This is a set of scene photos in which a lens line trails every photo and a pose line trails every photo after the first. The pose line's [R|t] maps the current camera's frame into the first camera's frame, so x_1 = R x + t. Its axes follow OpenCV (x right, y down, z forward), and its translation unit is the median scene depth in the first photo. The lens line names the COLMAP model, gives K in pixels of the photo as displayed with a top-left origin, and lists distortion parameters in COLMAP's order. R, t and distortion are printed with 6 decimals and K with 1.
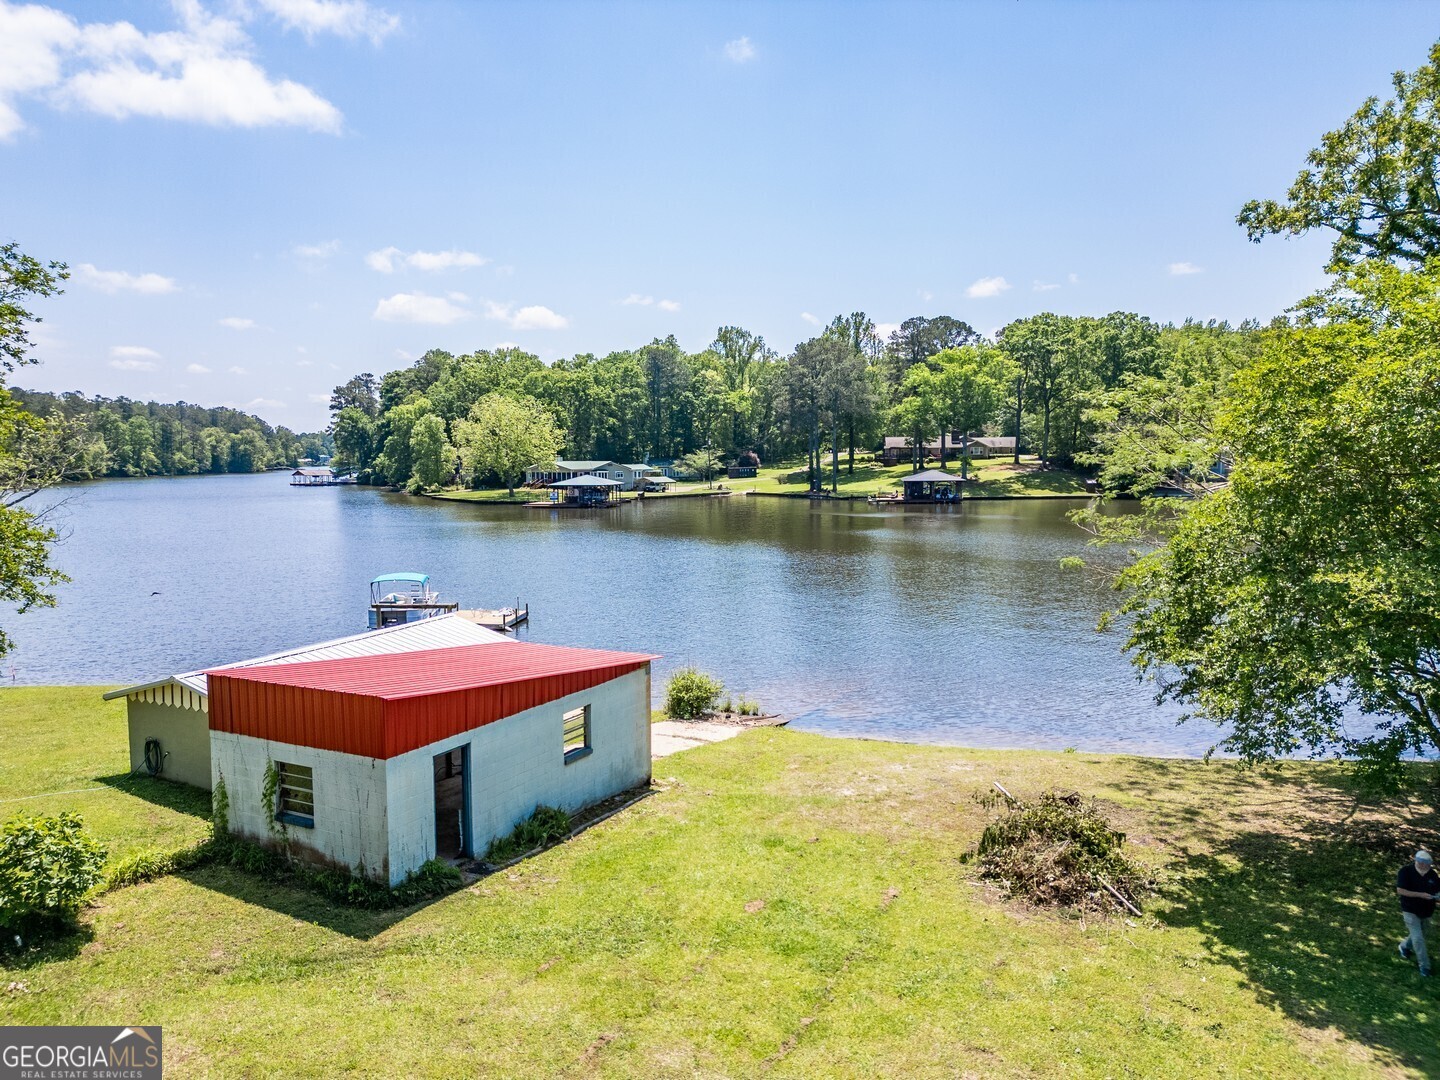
lens RADIAL K [[1010.9, 0, 720.0], [0, 1010.9, 543.2], [0, 0, 1]] dist [0.080678, -0.079860]
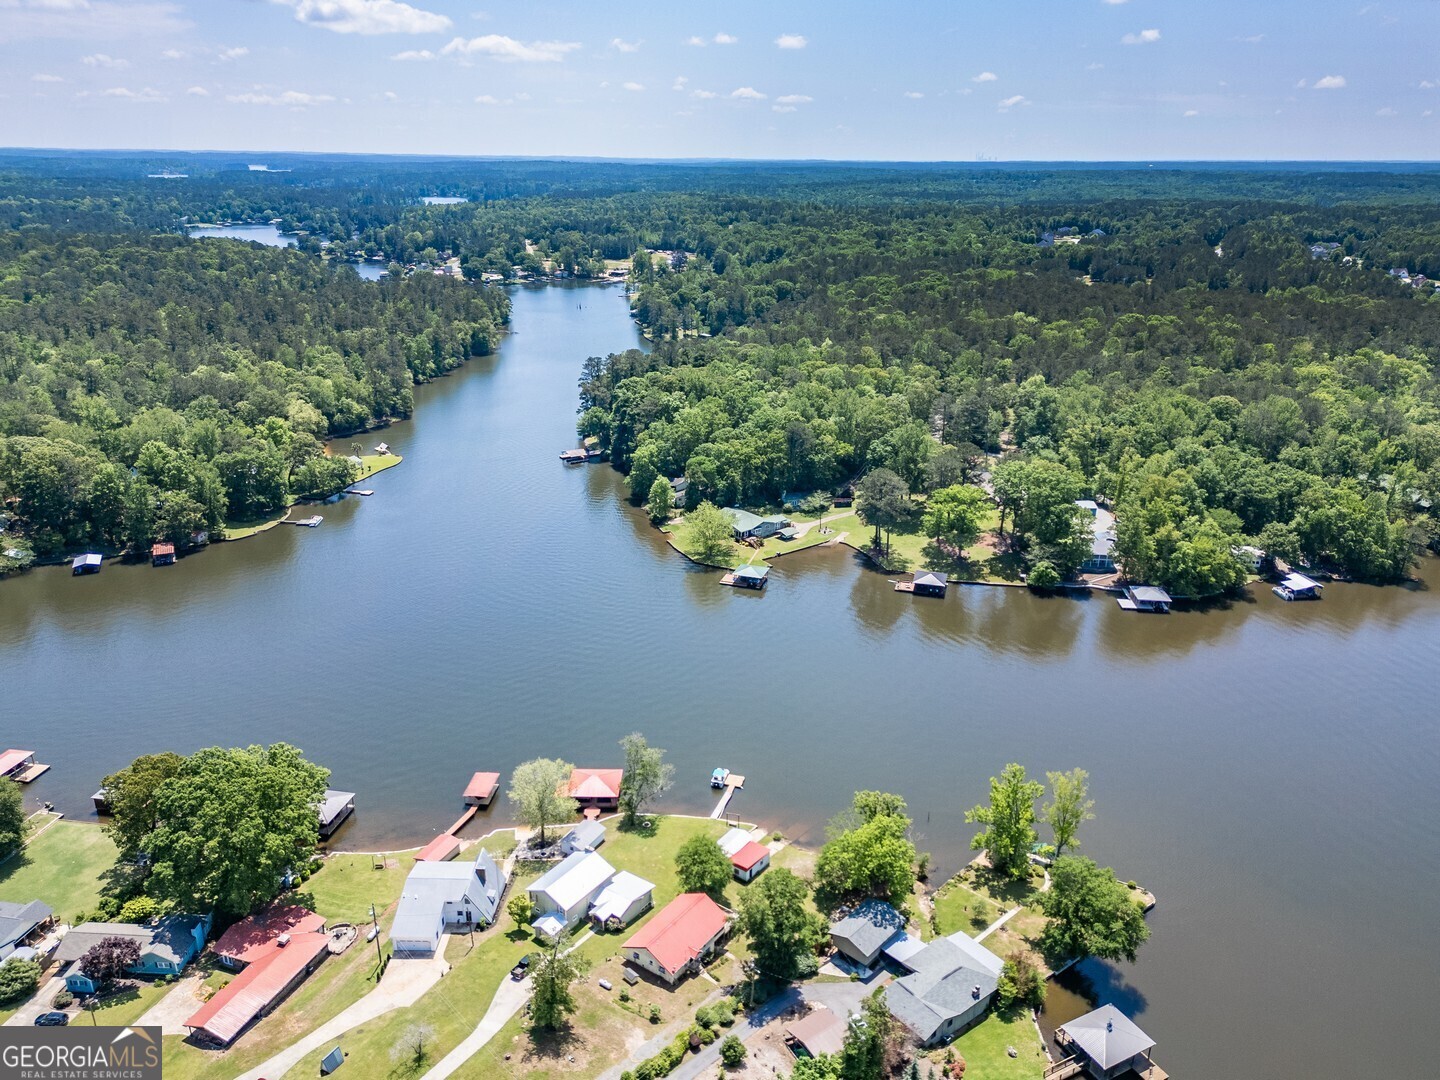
lens RADIAL K [[1010.9, 0, 720.0], [0, 1010.9, 543.2], [0, 0, 1]] dist [0.080678, -0.079860]
pose [[0.989278, 0.063555, -0.131487, 0.044877], [-0.028429, 0.966923, 0.253480, -0.424429], [0.143248, -0.247024, 0.958363, -0.619079]]
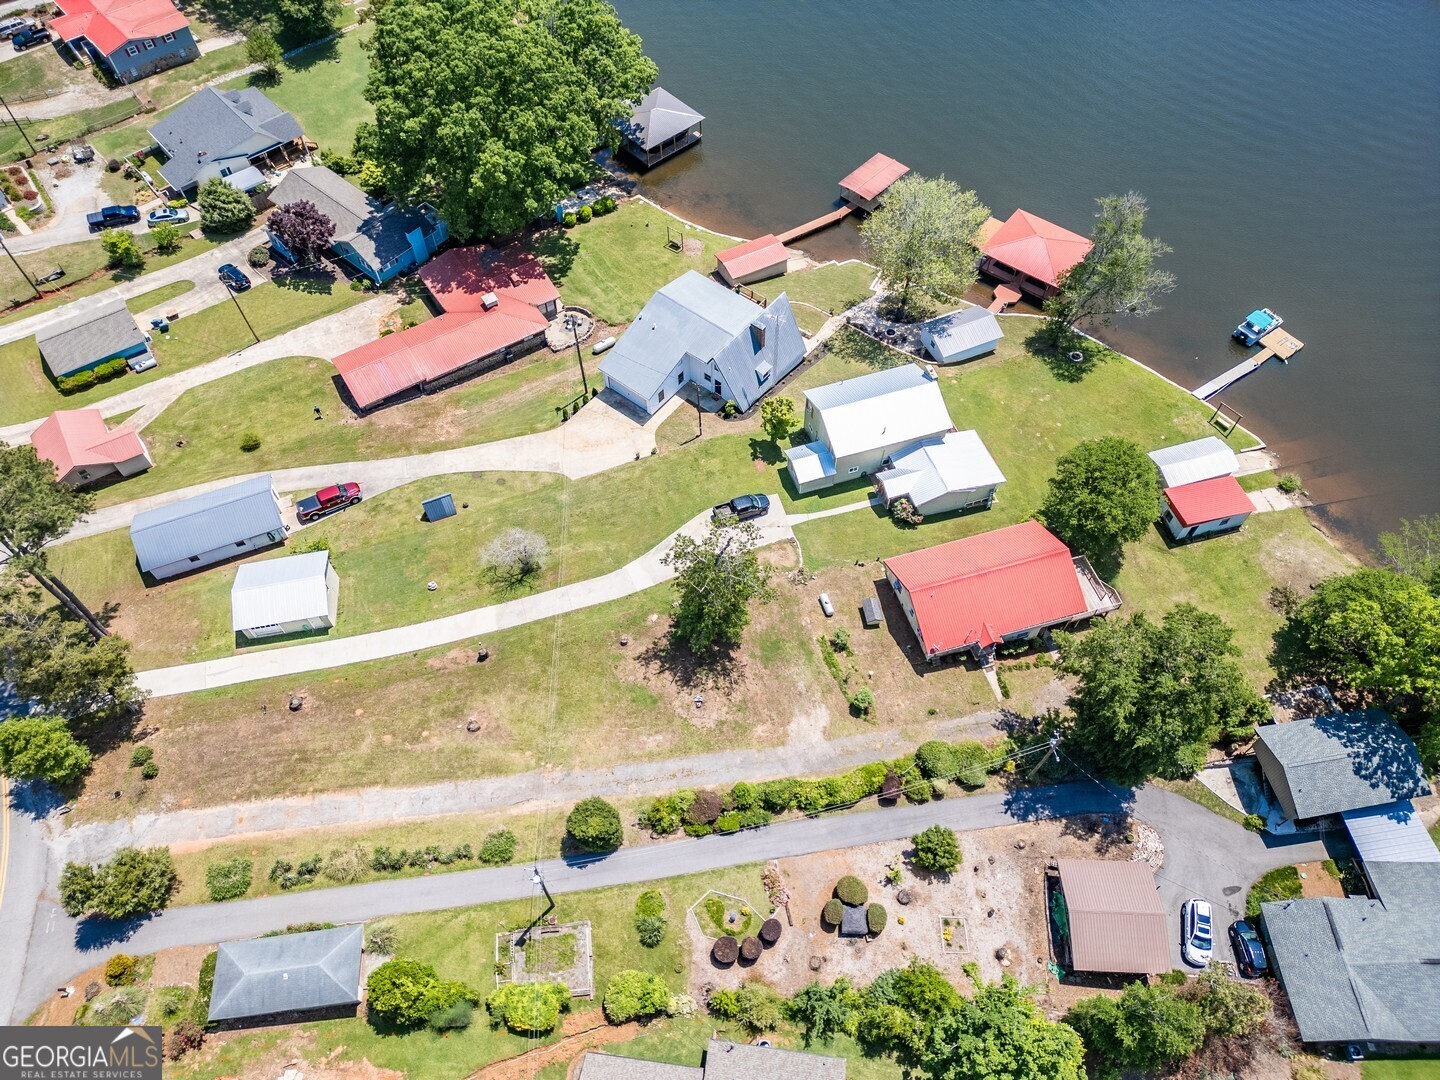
lens RADIAL K [[1010.9, 0, 720.0], [0, 1010.9, 543.2], [0, 0, 1]] dist [0.080678, -0.079860]
pose [[0.700078, 0.599082, -0.388577, 0.012594], [-0.073312, 0.601601, 0.795425, -0.304928], [0.710293, -0.528372, 0.465088, -0.270344]]
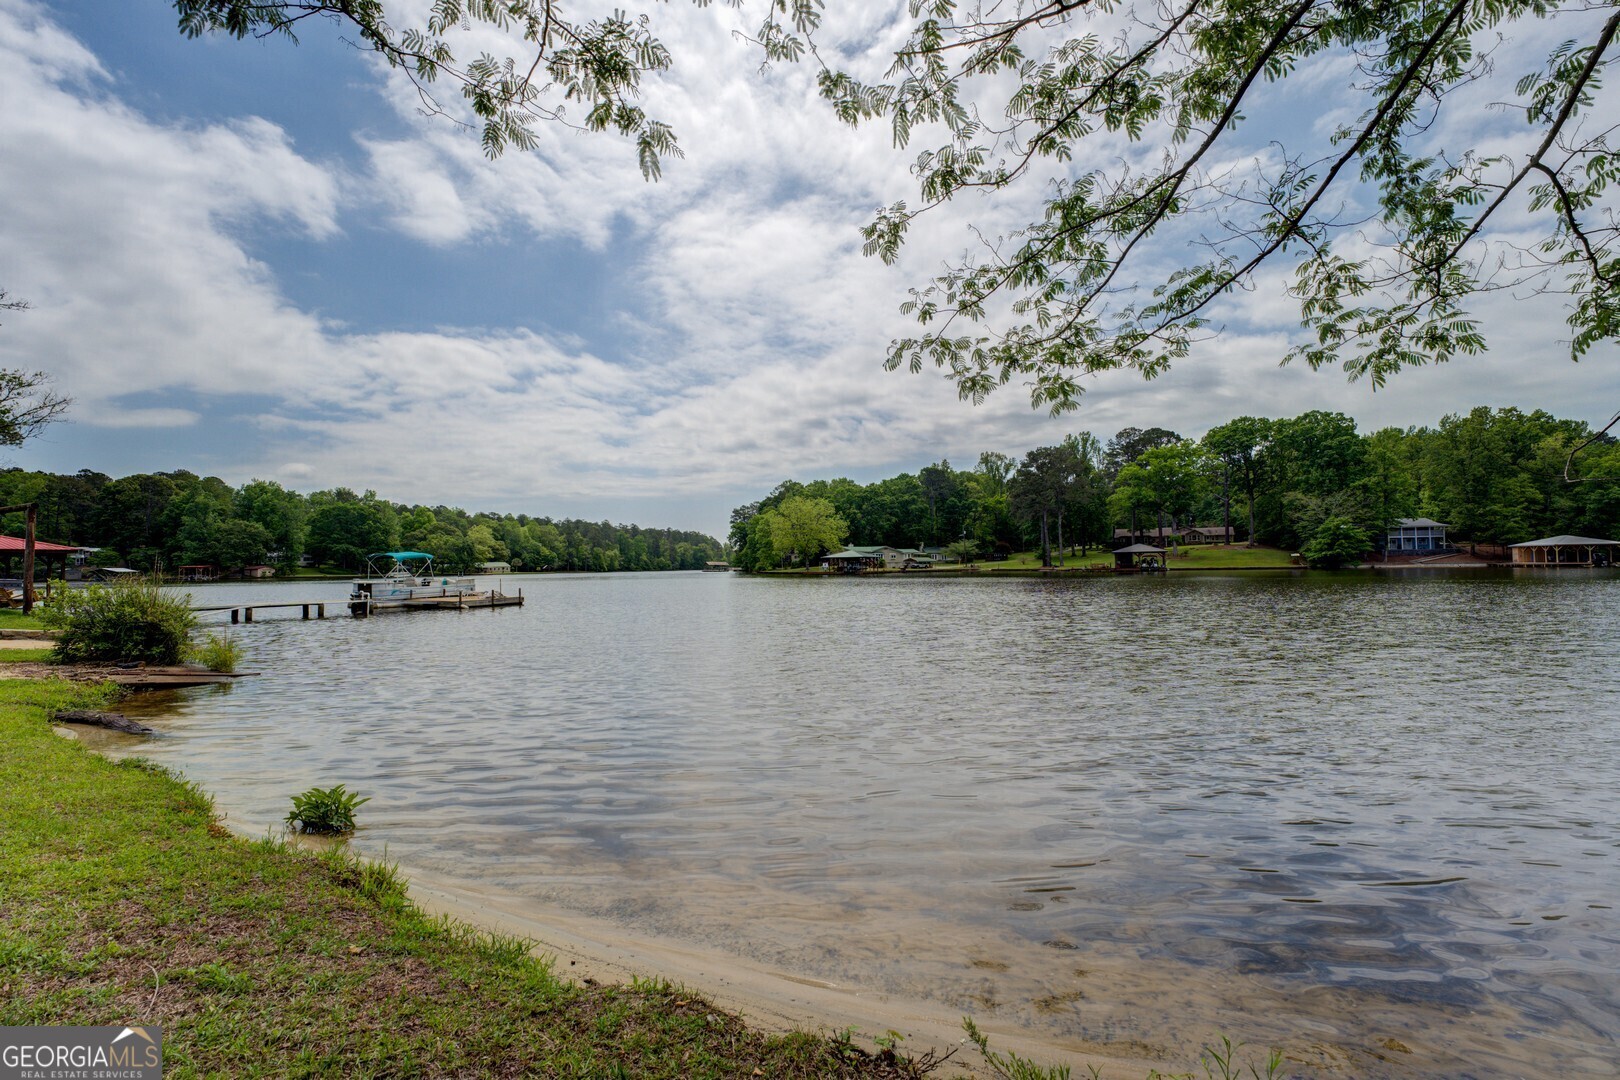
lens RADIAL K [[672.0, 0, 805.7], [0, 672.0, 537.6], [0, 0, 1]] dist [-0.019378, 0.000695]
pose [[0.951404, -0.016979, -0.307478, 0.055962], [-0.021950, 0.992200, -0.122707, 0.017753], [0.307163, 0.123493, 0.943610, 0.102941]]
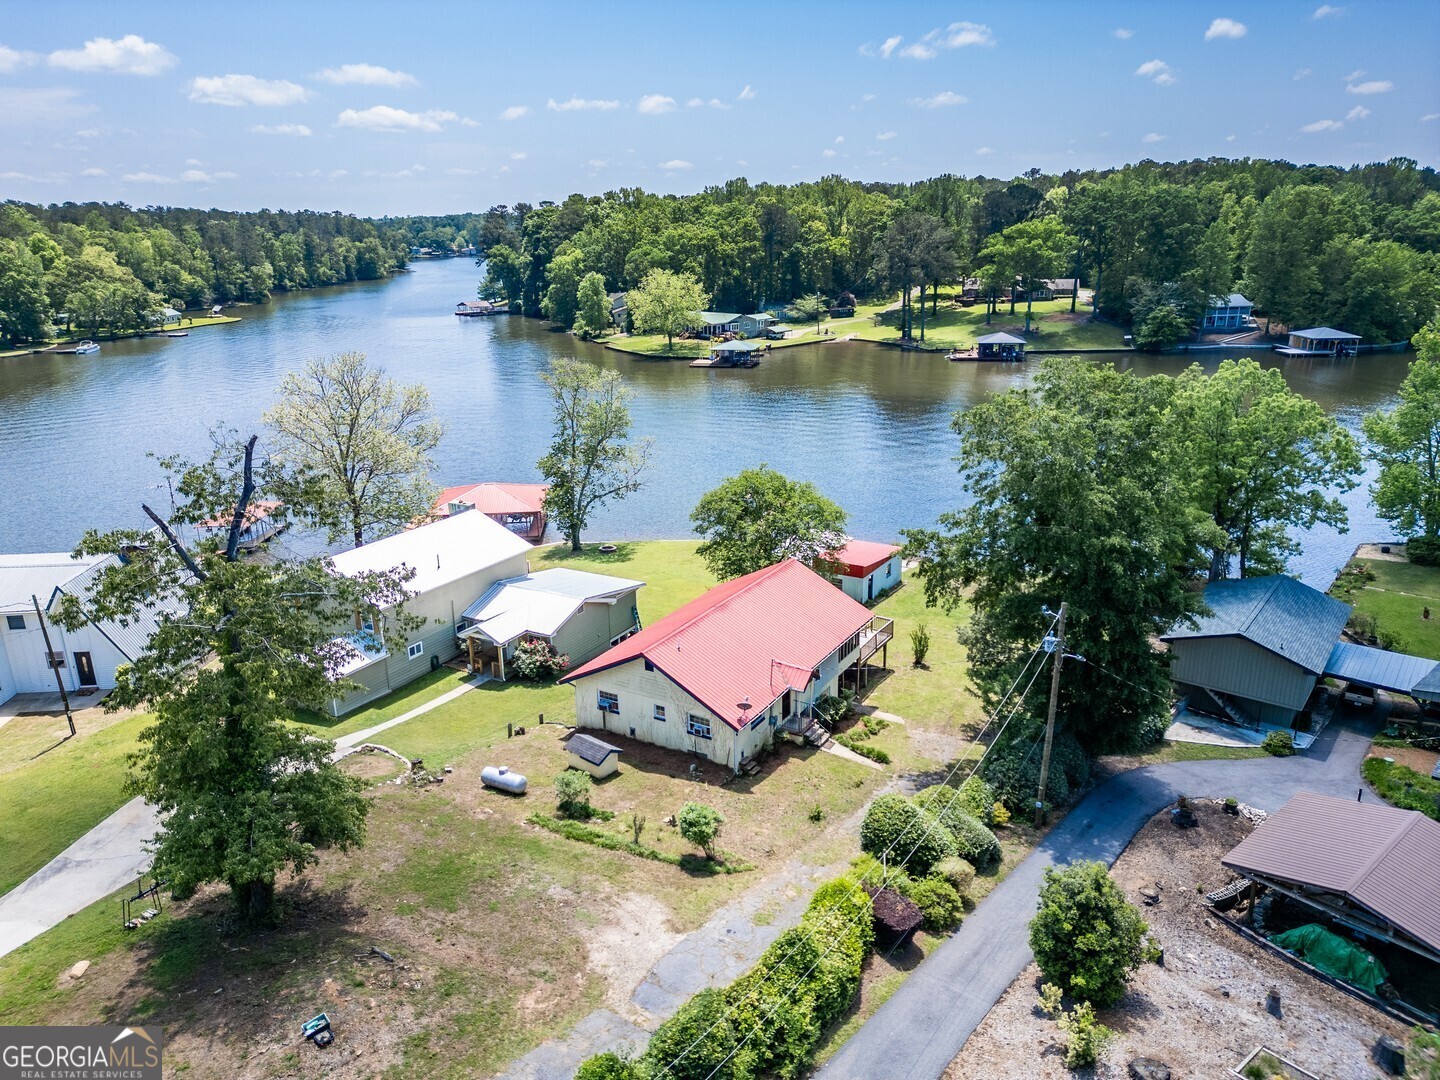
lens RADIAL K [[999.8, 0, 720.0], [0, 999.8, 540.0], [0, 0, 1]] dist [0.083046, -0.077080]
pose [[0.997954, 0.007642, -0.063484, -0.045961], [0.006163, 0.976716, 0.214450, -0.064499], [0.063645, -0.214402, 0.974670, -0.236434]]
